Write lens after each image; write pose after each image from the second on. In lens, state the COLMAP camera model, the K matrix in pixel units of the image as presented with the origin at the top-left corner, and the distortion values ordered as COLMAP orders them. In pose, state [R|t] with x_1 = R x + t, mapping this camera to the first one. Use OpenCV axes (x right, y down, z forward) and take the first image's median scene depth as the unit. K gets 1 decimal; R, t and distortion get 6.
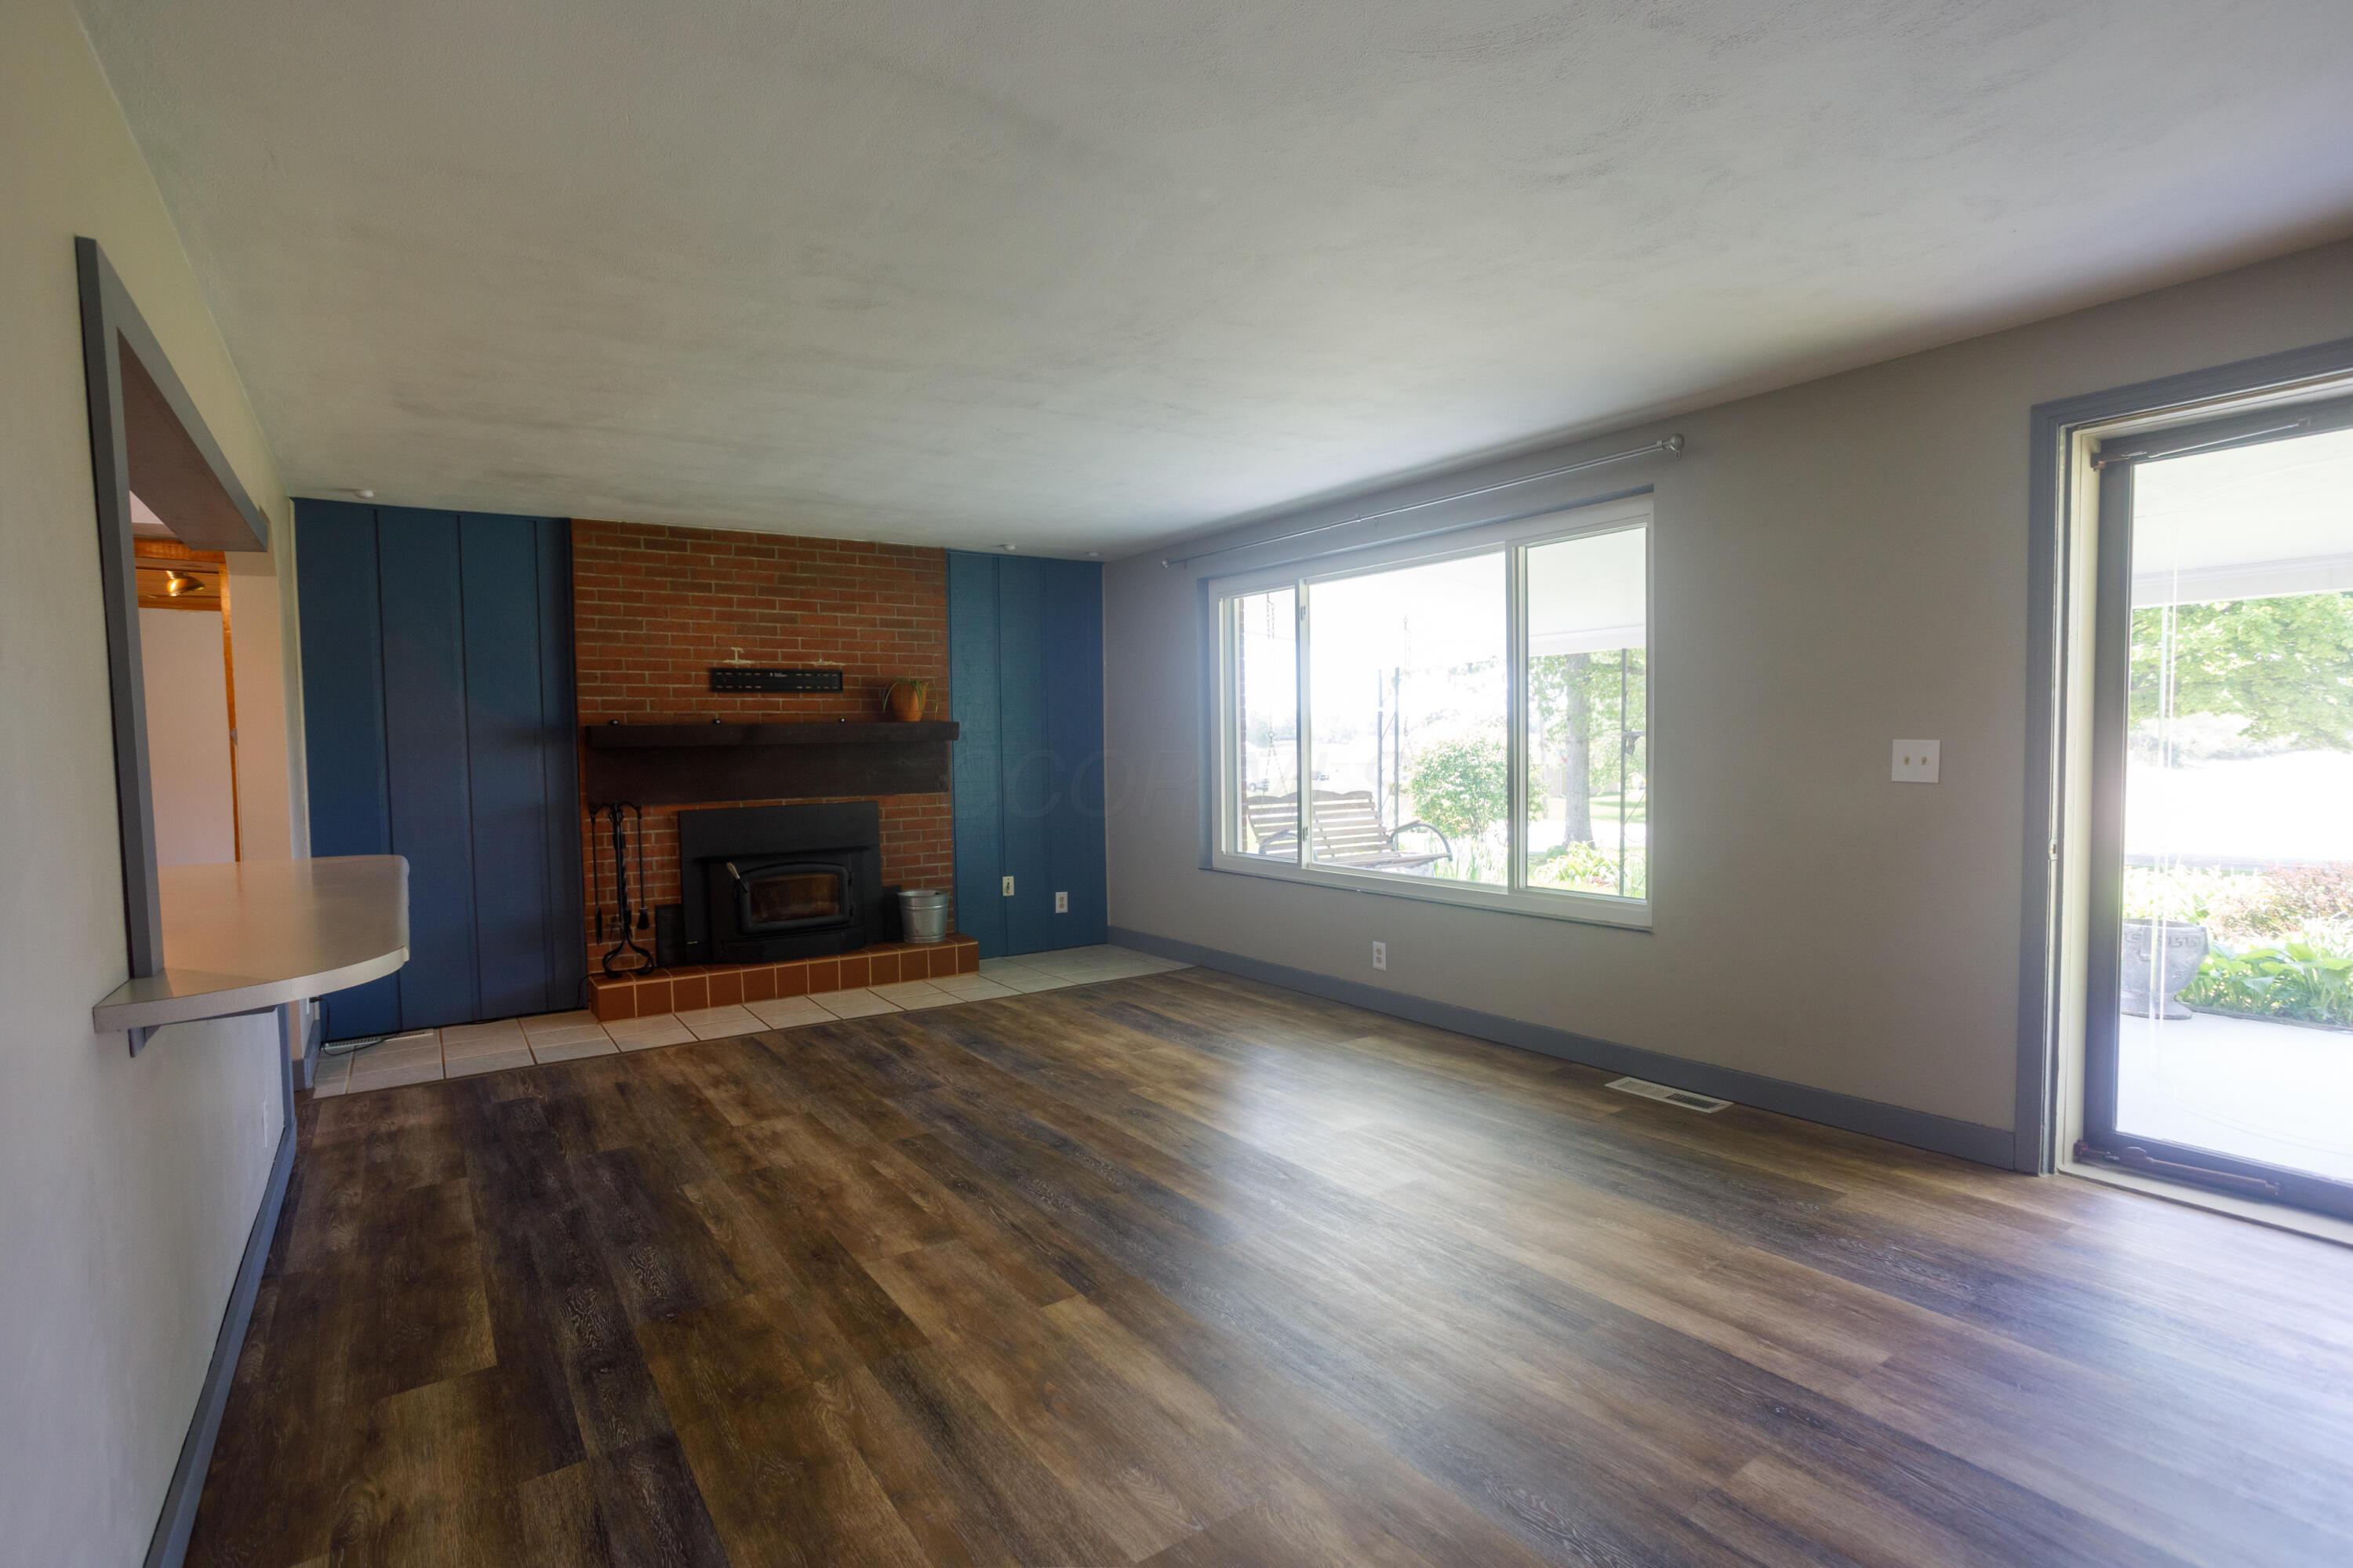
lens RADIAL K [[1131.6, 0, 1182.9], [0, 1131.6, 792.8], [0, 0, 1]] dist [-0.061486, 0.040251]
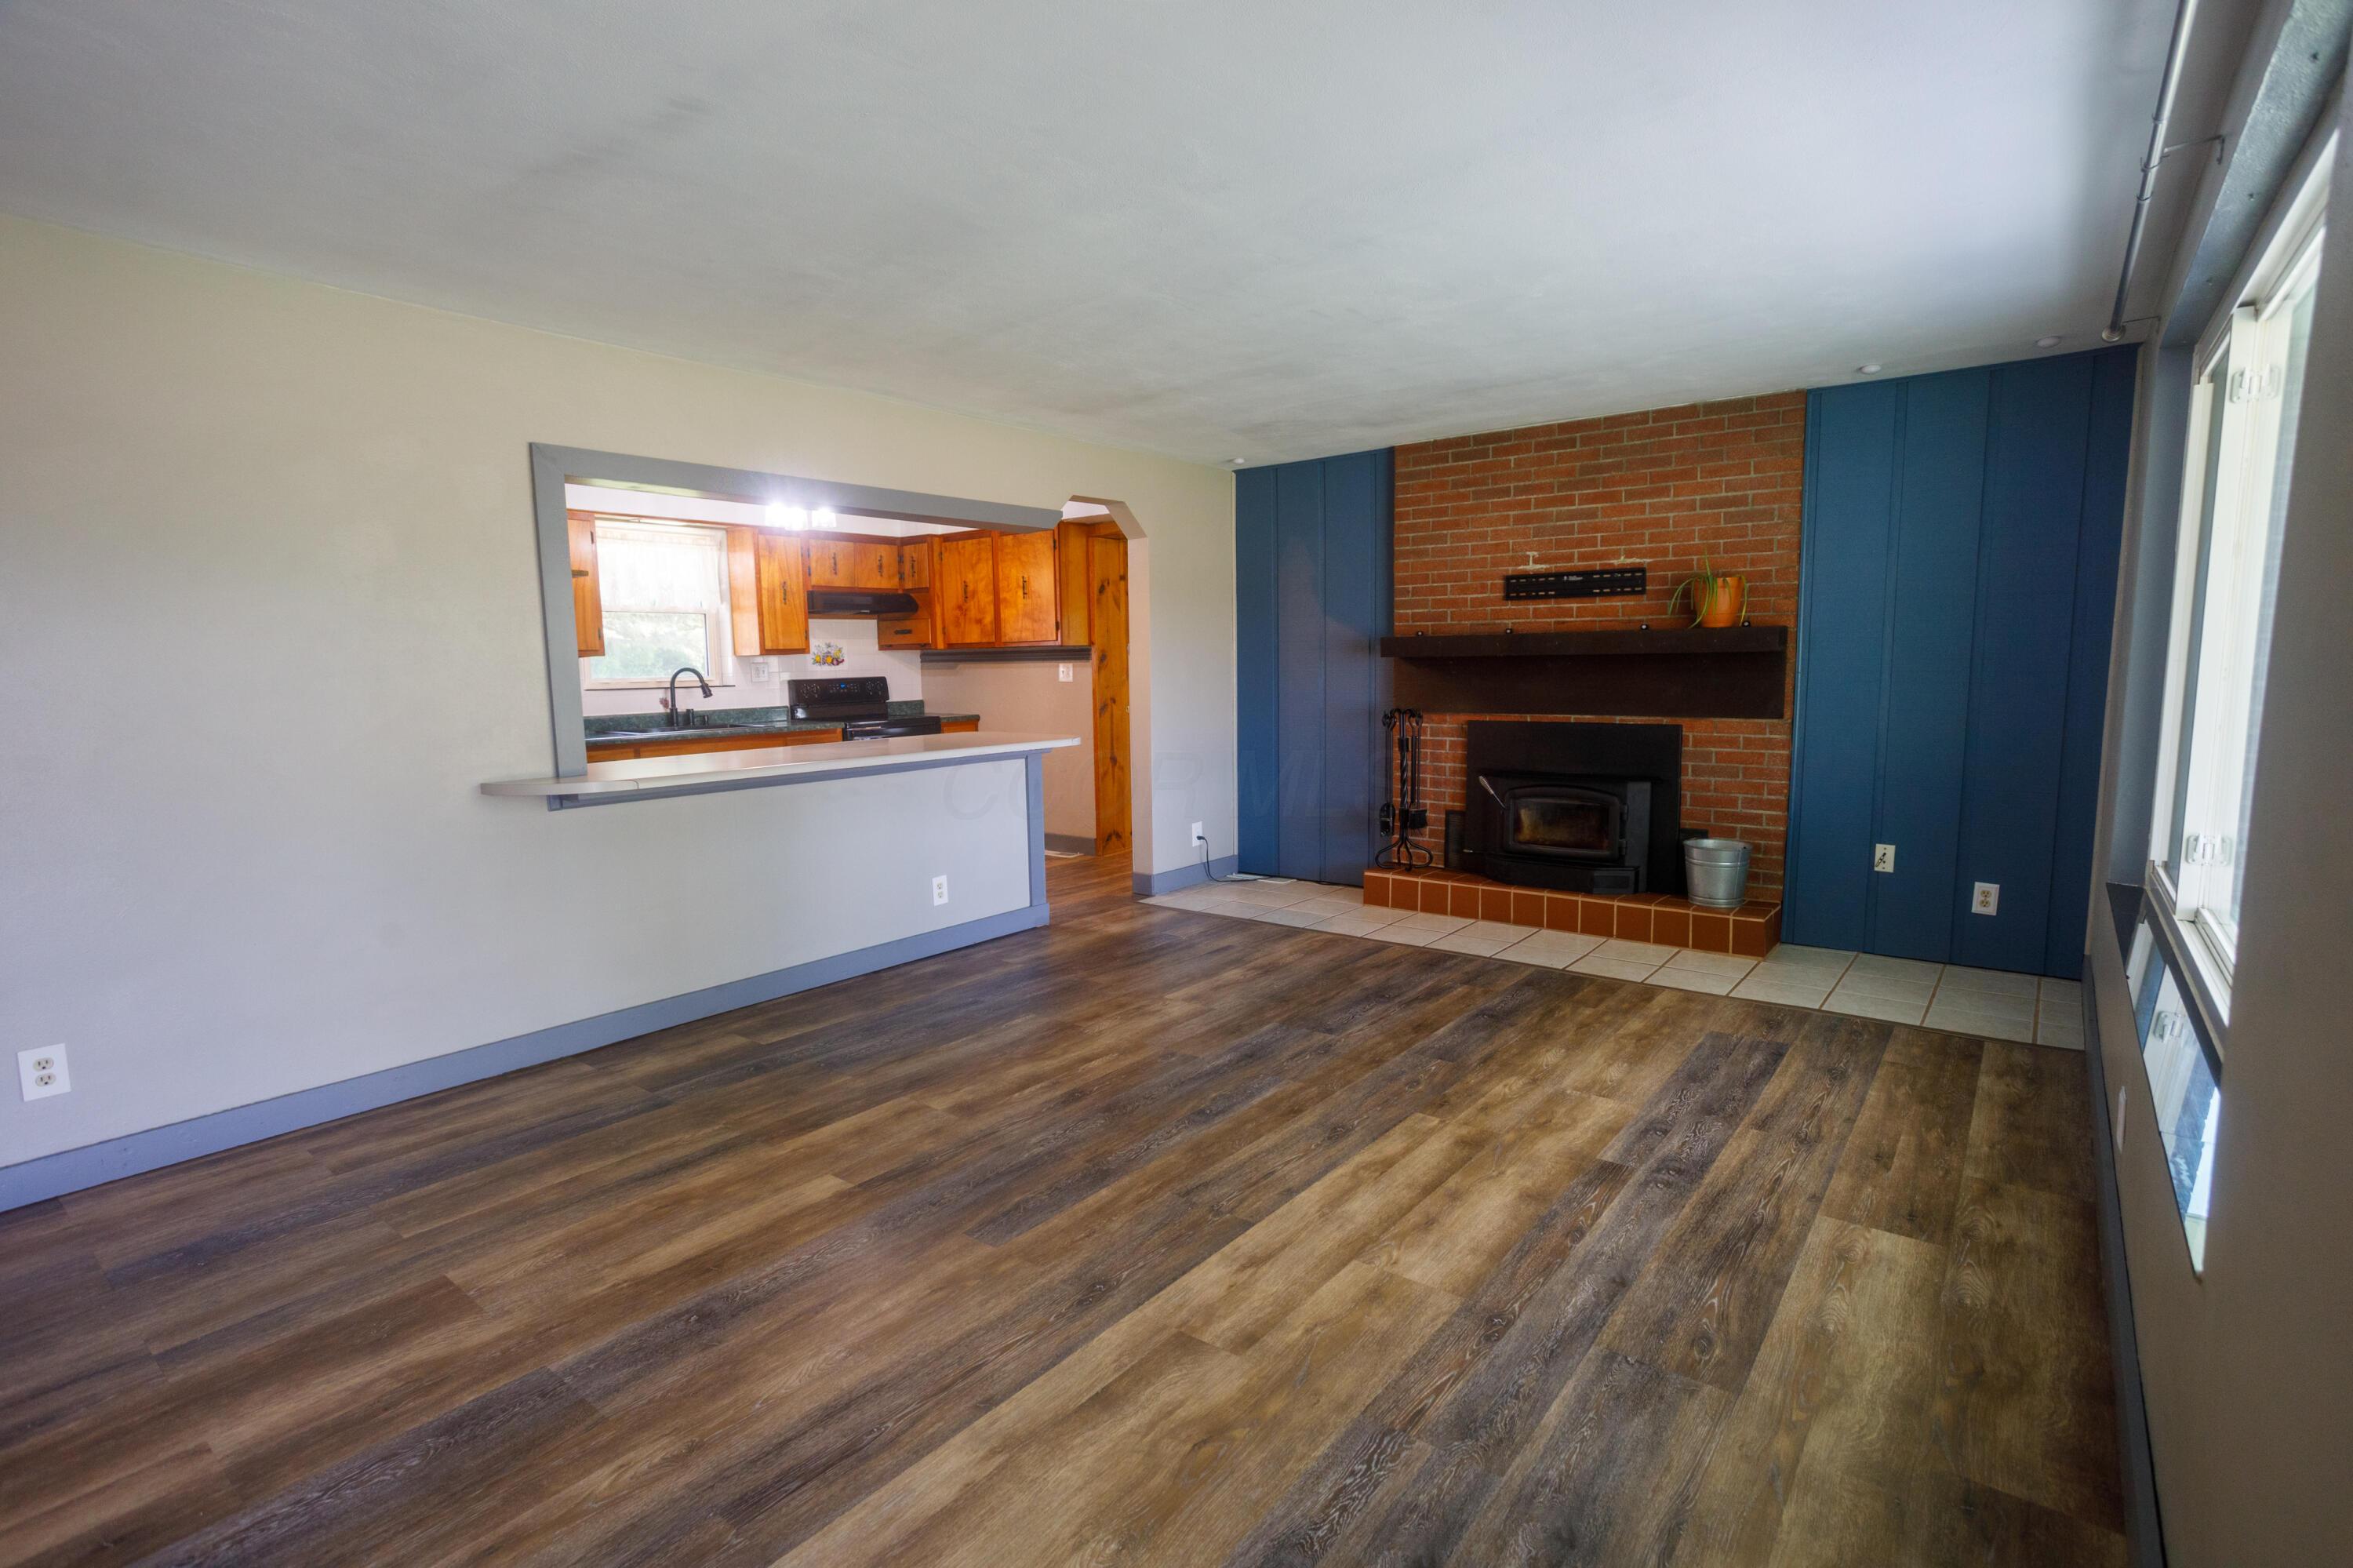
lens RADIAL K [[1131.6, 0, 1182.9], [0, 1131.6, 792.8], [0, 0, 1]] dist [-0.061486, 0.040251]
pose [[0.288629, 0.122928, -0.949517, 0.454536], [-0.033272, 0.992412, 0.118368, -0.031327], [0.956863, -0.002572, 0.290529, 0.458539]]
